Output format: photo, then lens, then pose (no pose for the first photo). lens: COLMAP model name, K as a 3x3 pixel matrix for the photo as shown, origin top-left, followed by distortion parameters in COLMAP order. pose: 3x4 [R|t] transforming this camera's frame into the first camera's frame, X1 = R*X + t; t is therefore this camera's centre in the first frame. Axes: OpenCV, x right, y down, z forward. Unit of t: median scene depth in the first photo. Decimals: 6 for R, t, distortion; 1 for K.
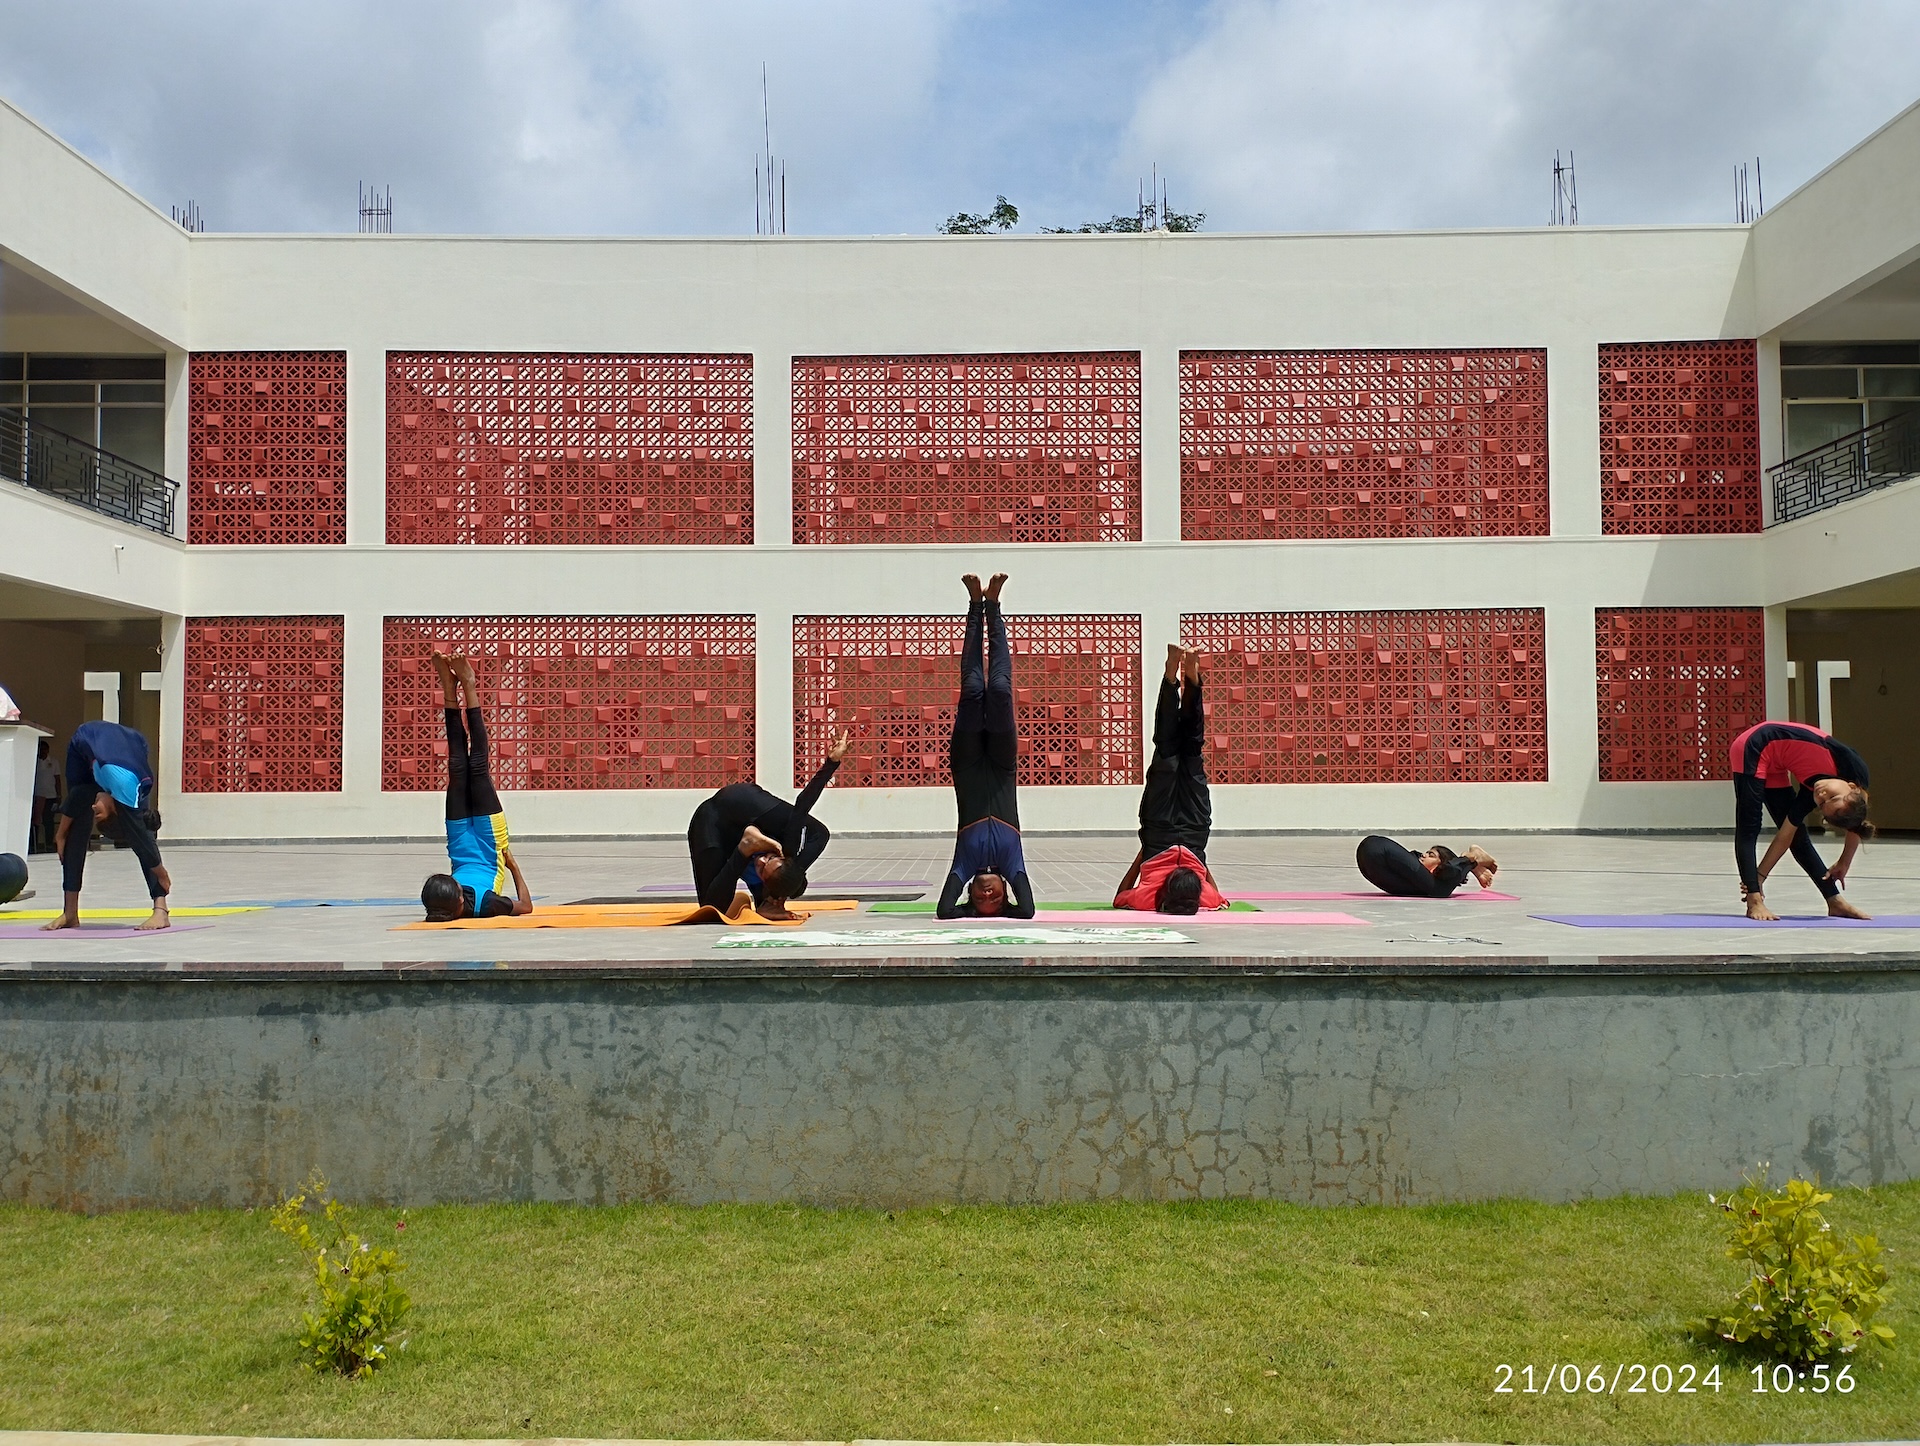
lens RADIAL K [[1596.8, 0, 950.6], [0, 1596.8, 710.3], [0, 0, 1]] dist [0.062231, -0.082720]
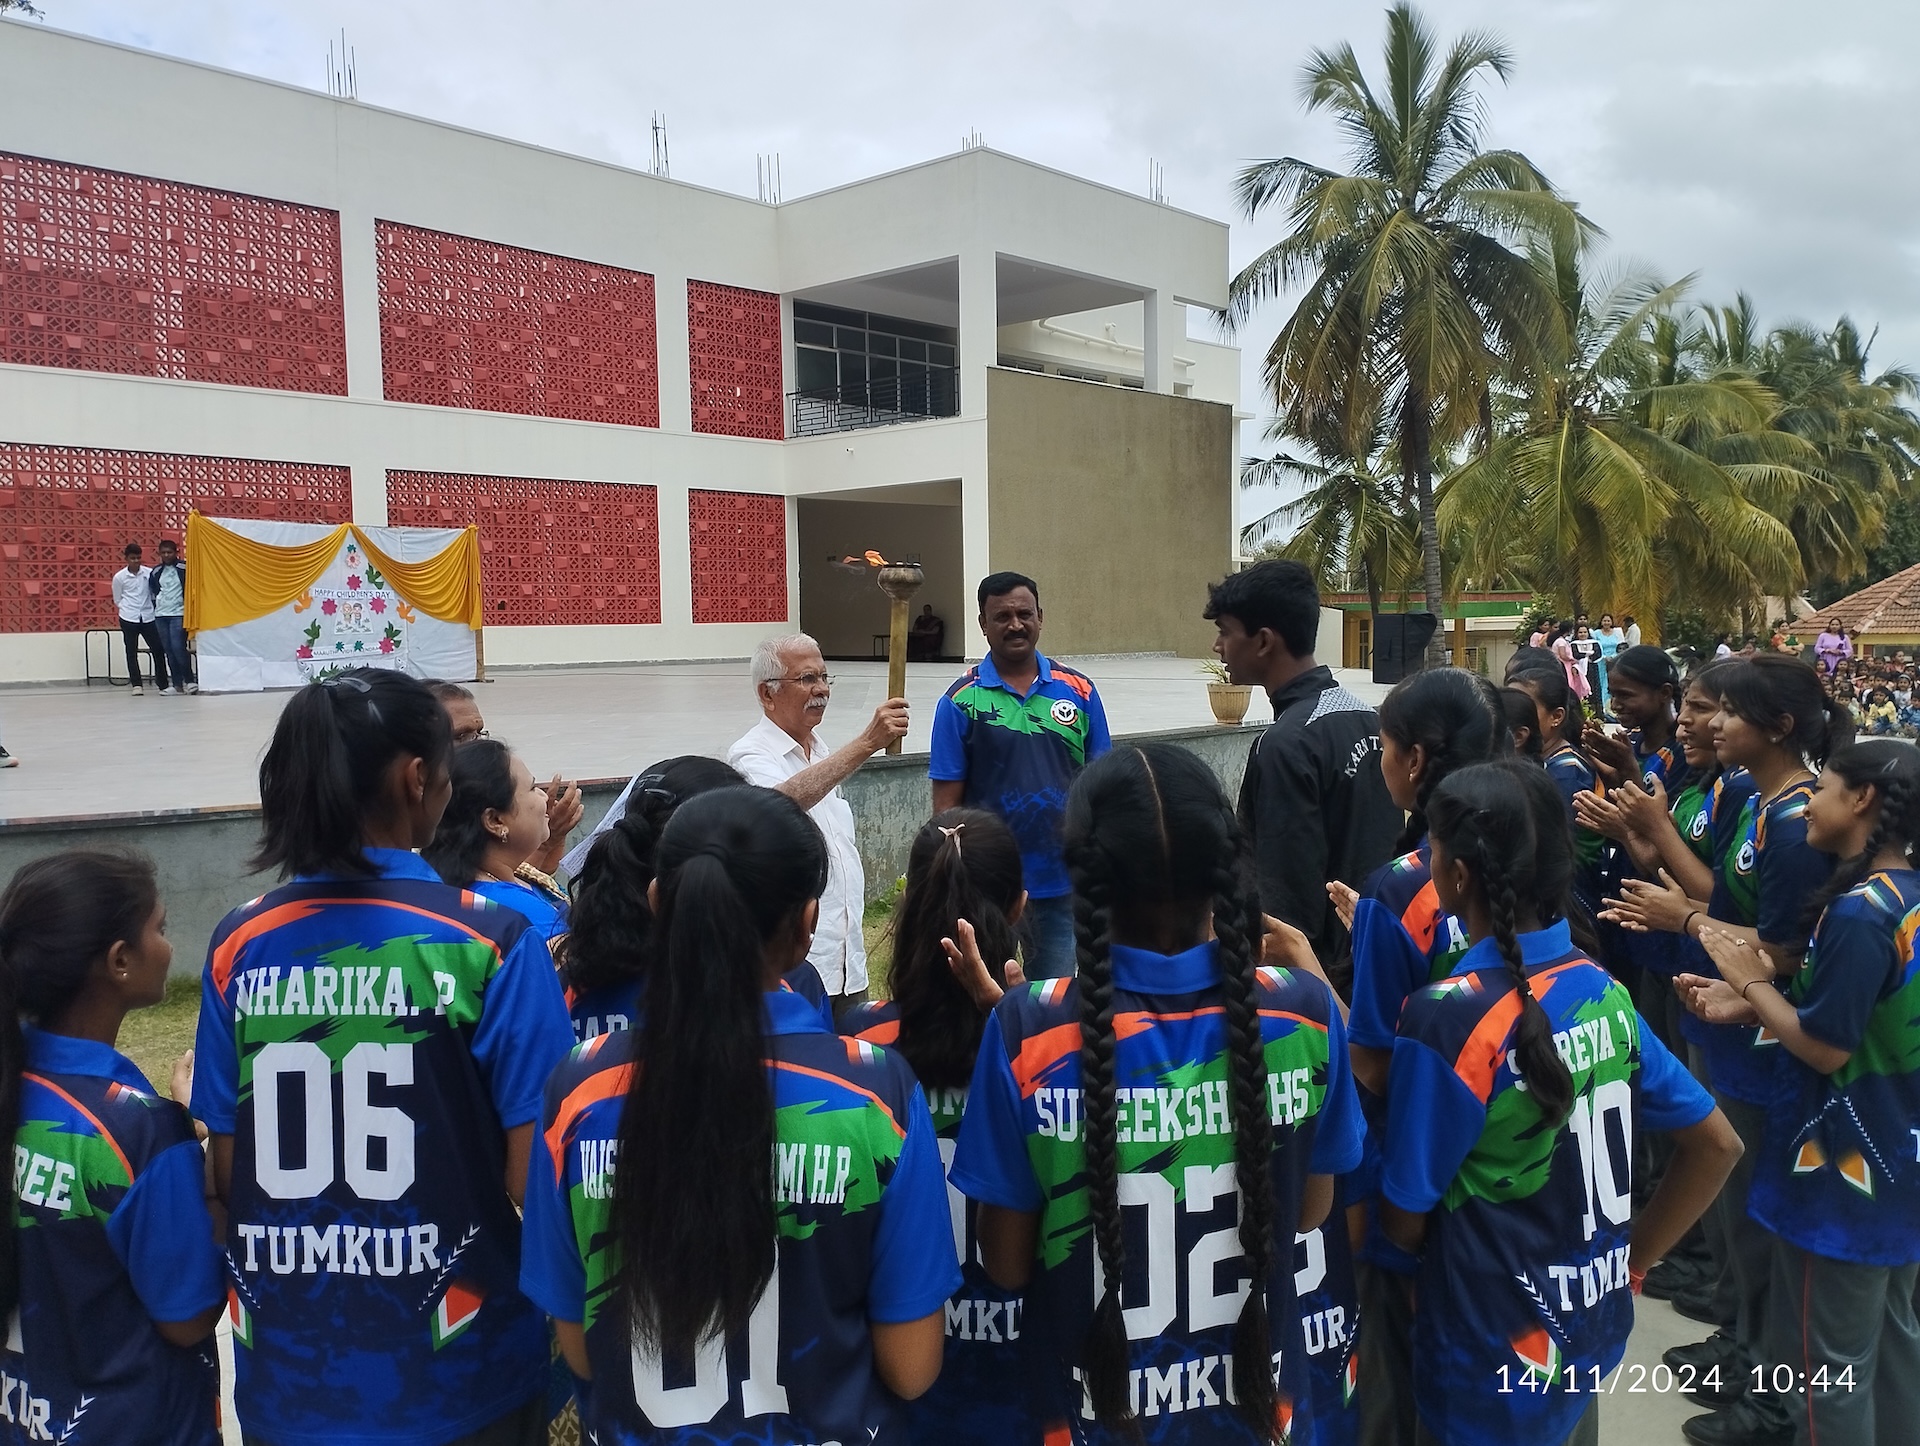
lens RADIAL K [[1596.8, 0, 944.4], [0, 1596.8, 707.3], [0, 0, 1]] dist [0.062231, -0.082720]
pose [[0.656612, -0.043708, 0.752961, -0.432824], [-0.024974, 0.996512, 0.079624, 0.003693], [-0.753815, -0.071087, 0.653230, -0.003309]]
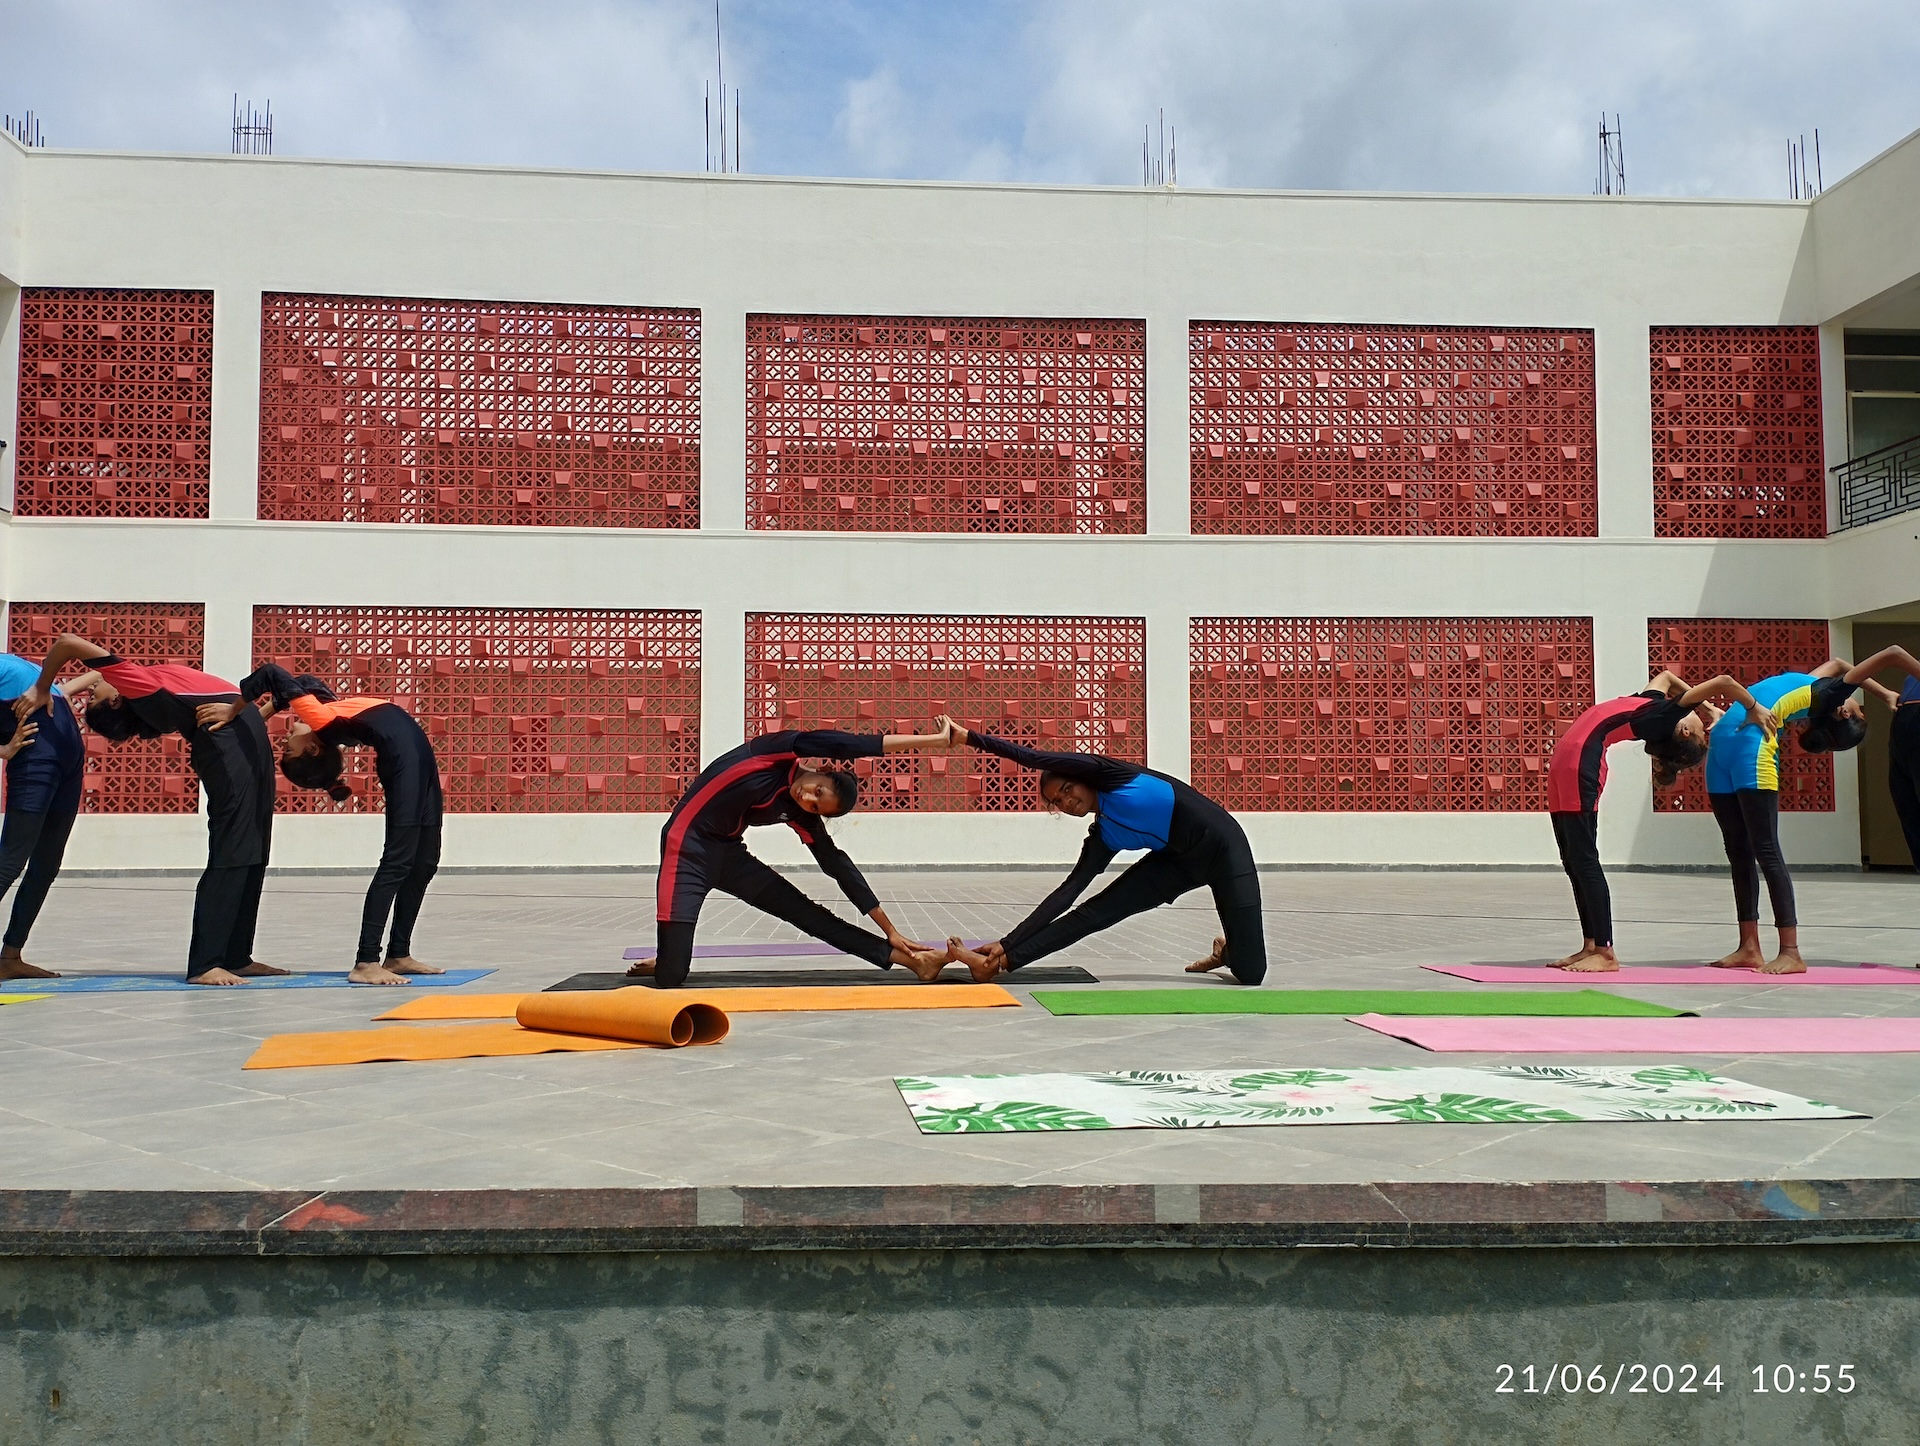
lens RADIAL K [[1596.8, 0, 965.1], [0, 1596.8, 710.6], [0, 0, 1]] dist [0.062231, -0.082720]
pose [[0.997016, 0.012019, 0.076255, -0.045922], [-0.010743, 0.999796, -0.017126, 0.007256], [-0.076445, 0.016256, 0.996941, 0.134292]]
